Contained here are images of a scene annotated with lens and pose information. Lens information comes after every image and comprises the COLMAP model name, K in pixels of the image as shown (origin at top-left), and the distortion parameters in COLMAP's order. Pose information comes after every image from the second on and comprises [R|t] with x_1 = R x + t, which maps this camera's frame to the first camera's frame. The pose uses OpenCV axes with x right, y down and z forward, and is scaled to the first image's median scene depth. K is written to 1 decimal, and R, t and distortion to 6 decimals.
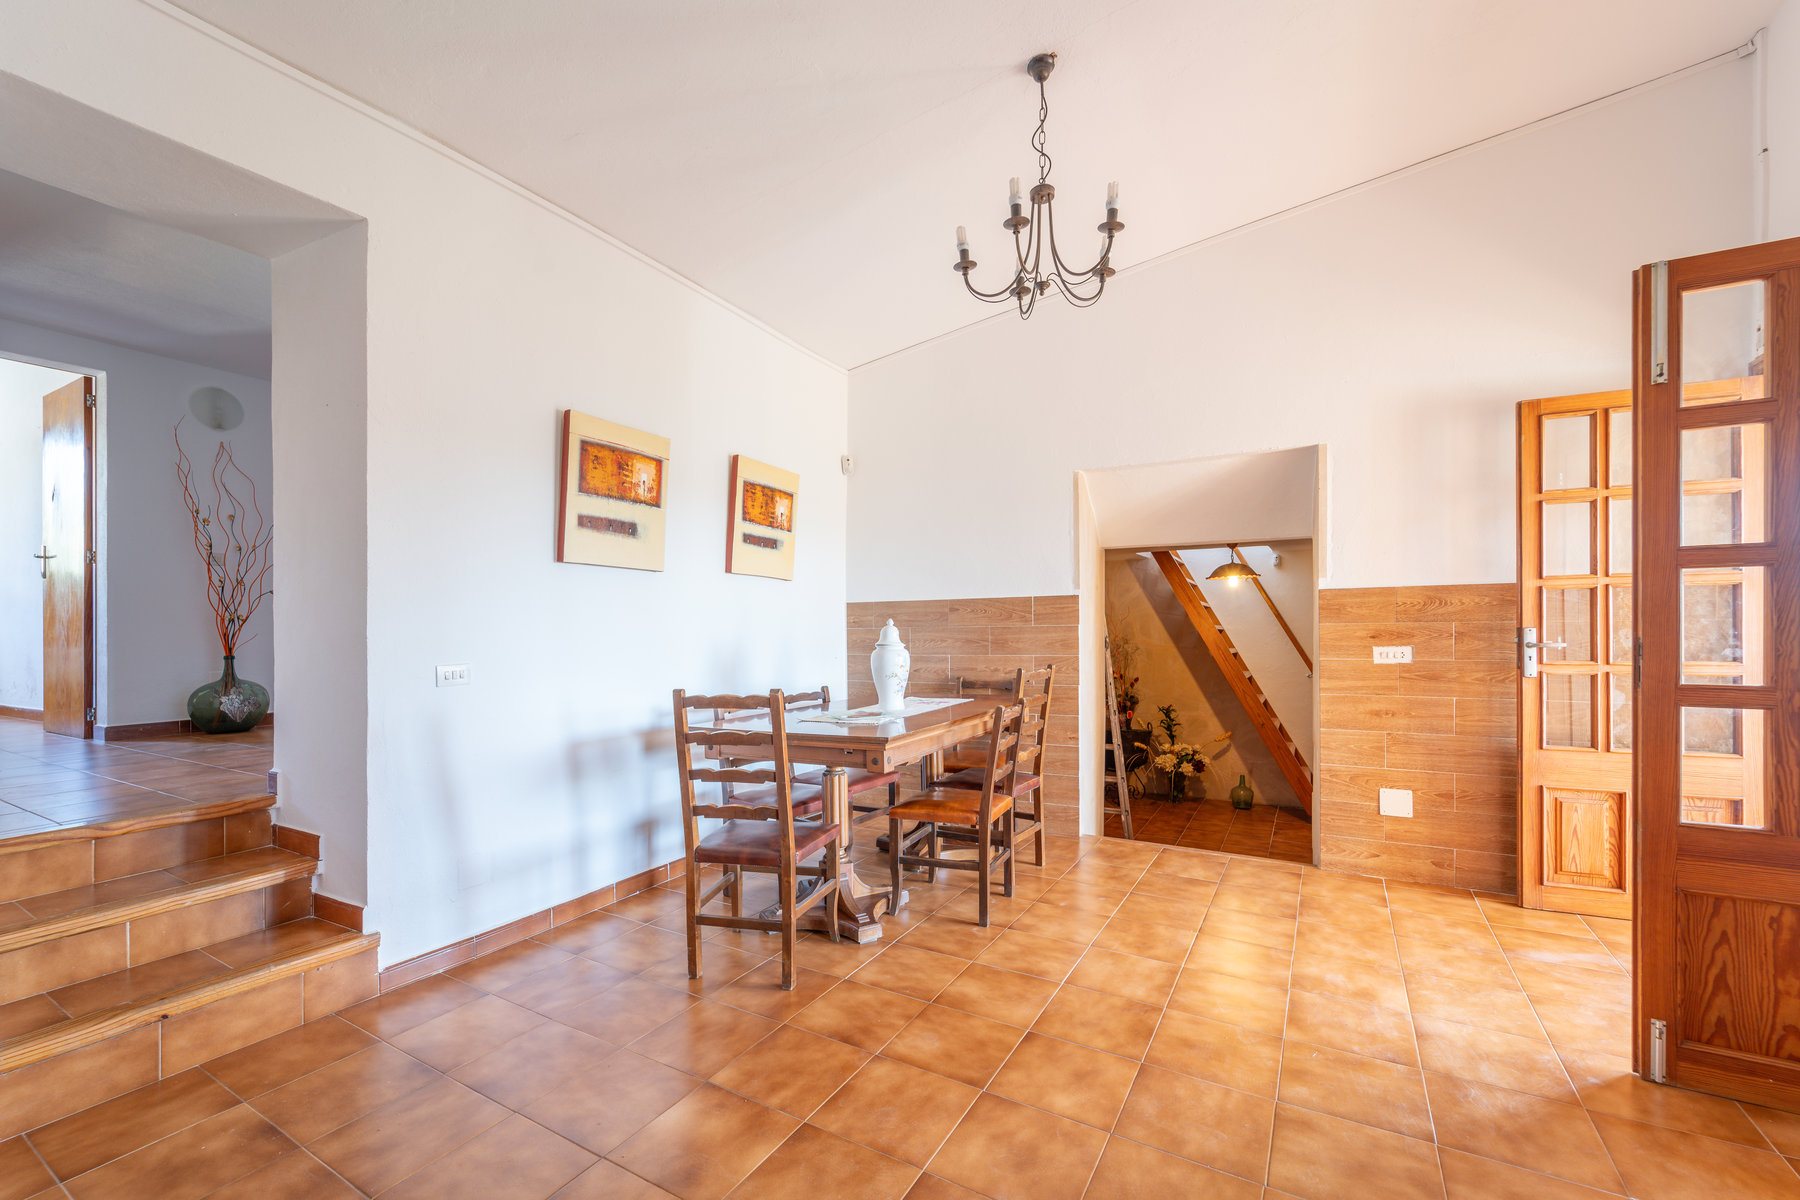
lens RADIAL K [[741.7, 0, 899.3], [0, 741.7, 614.4], [0, 0, 1]] dist [-0.001436, -0.001236]
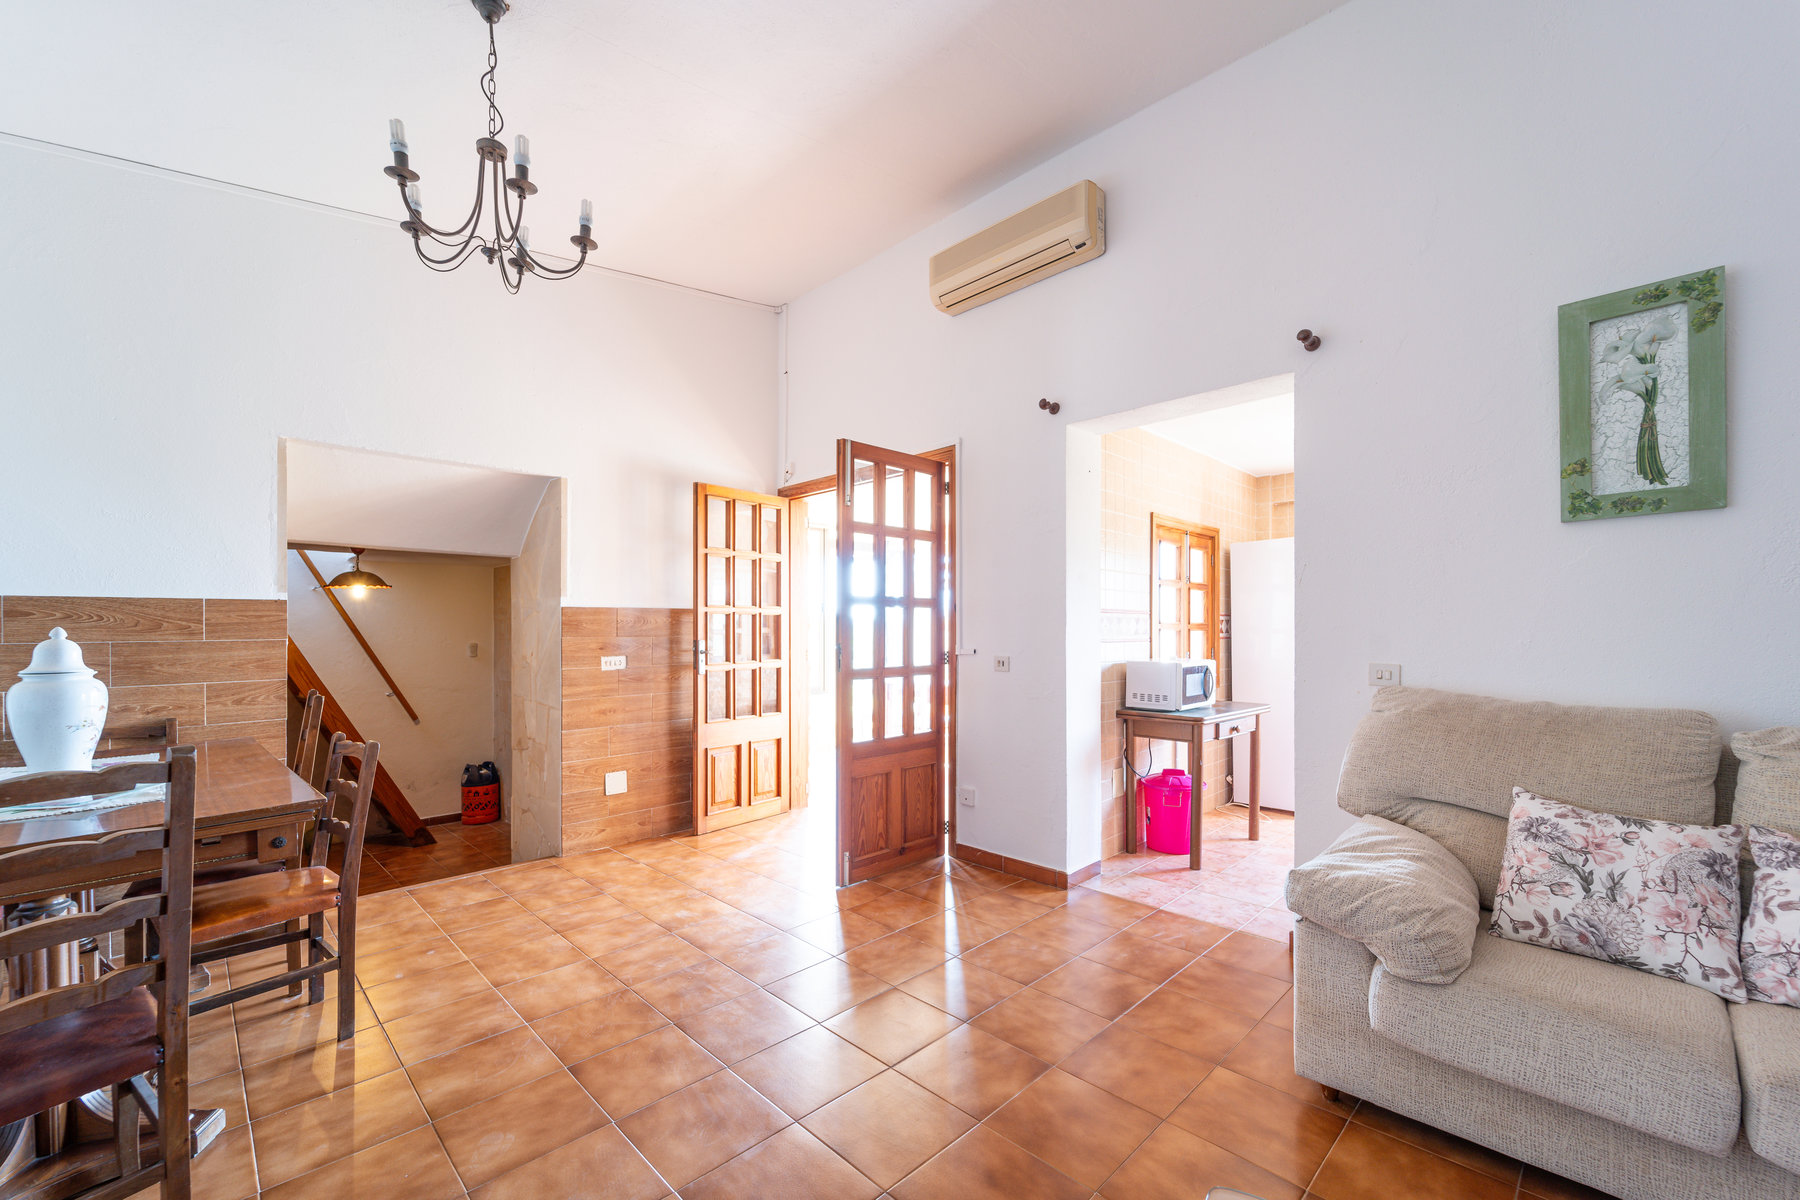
lens RADIAL K [[741.7, 0, 916.3], [0, 741.7, 628.3], [0, 0, 1]] dist [-0.001436, -0.001236]
pose [[0.234744, 0.014407, 0.971950, -0.432832], [-0.008045, 0.999885, -0.012878, 0.009470], [-0.972024, -0.004796, 0.234833, 0.237237]]
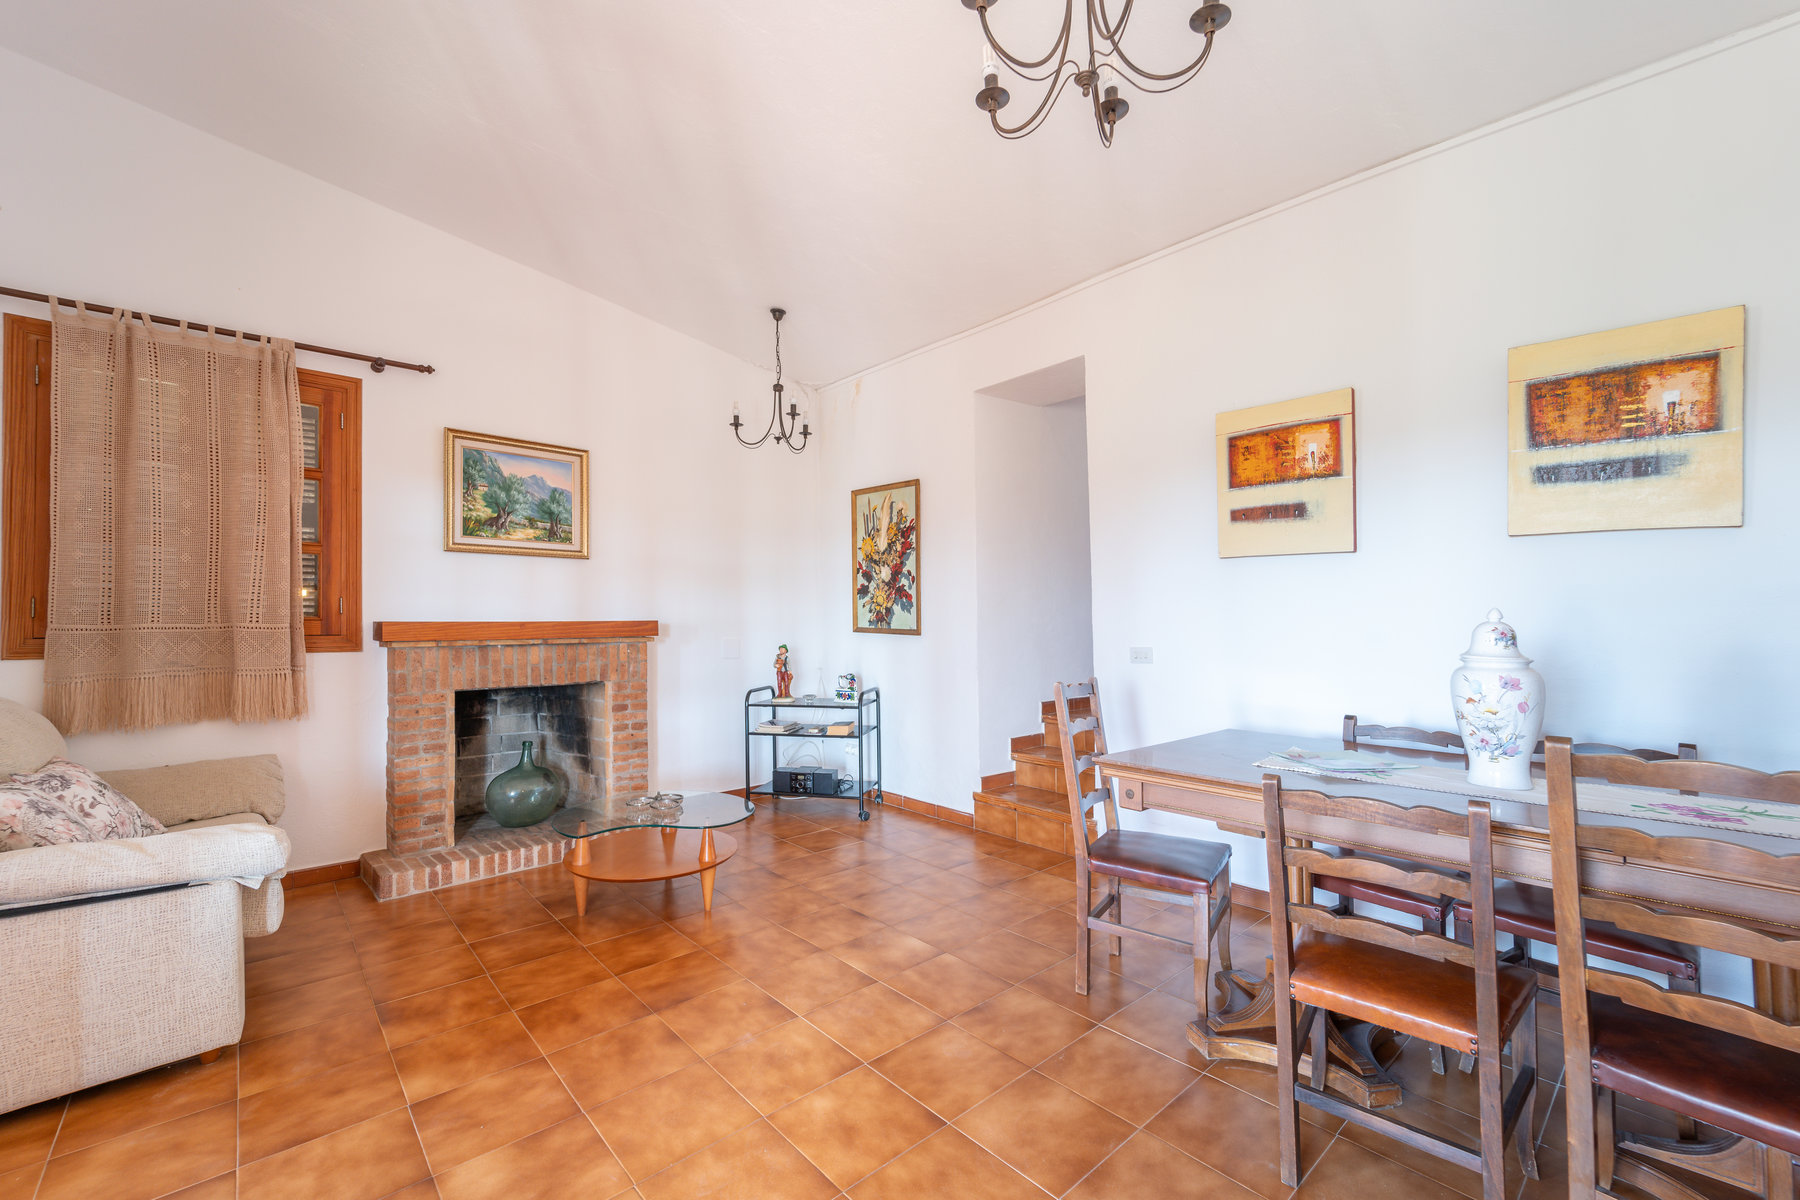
lens RADIAL K [[741.7, 0, 860.3], [0, 741.7, 600.5], [0, 0, 1]] dist [-0.001436, -0.001236]
pose [[-0.349548, -0.018006, -0.936745, 0.657731], [0.014598, 0.999589, -0.024661, 0.007609], [0.936805, -0.022295, -0.349142, 0.813893]]
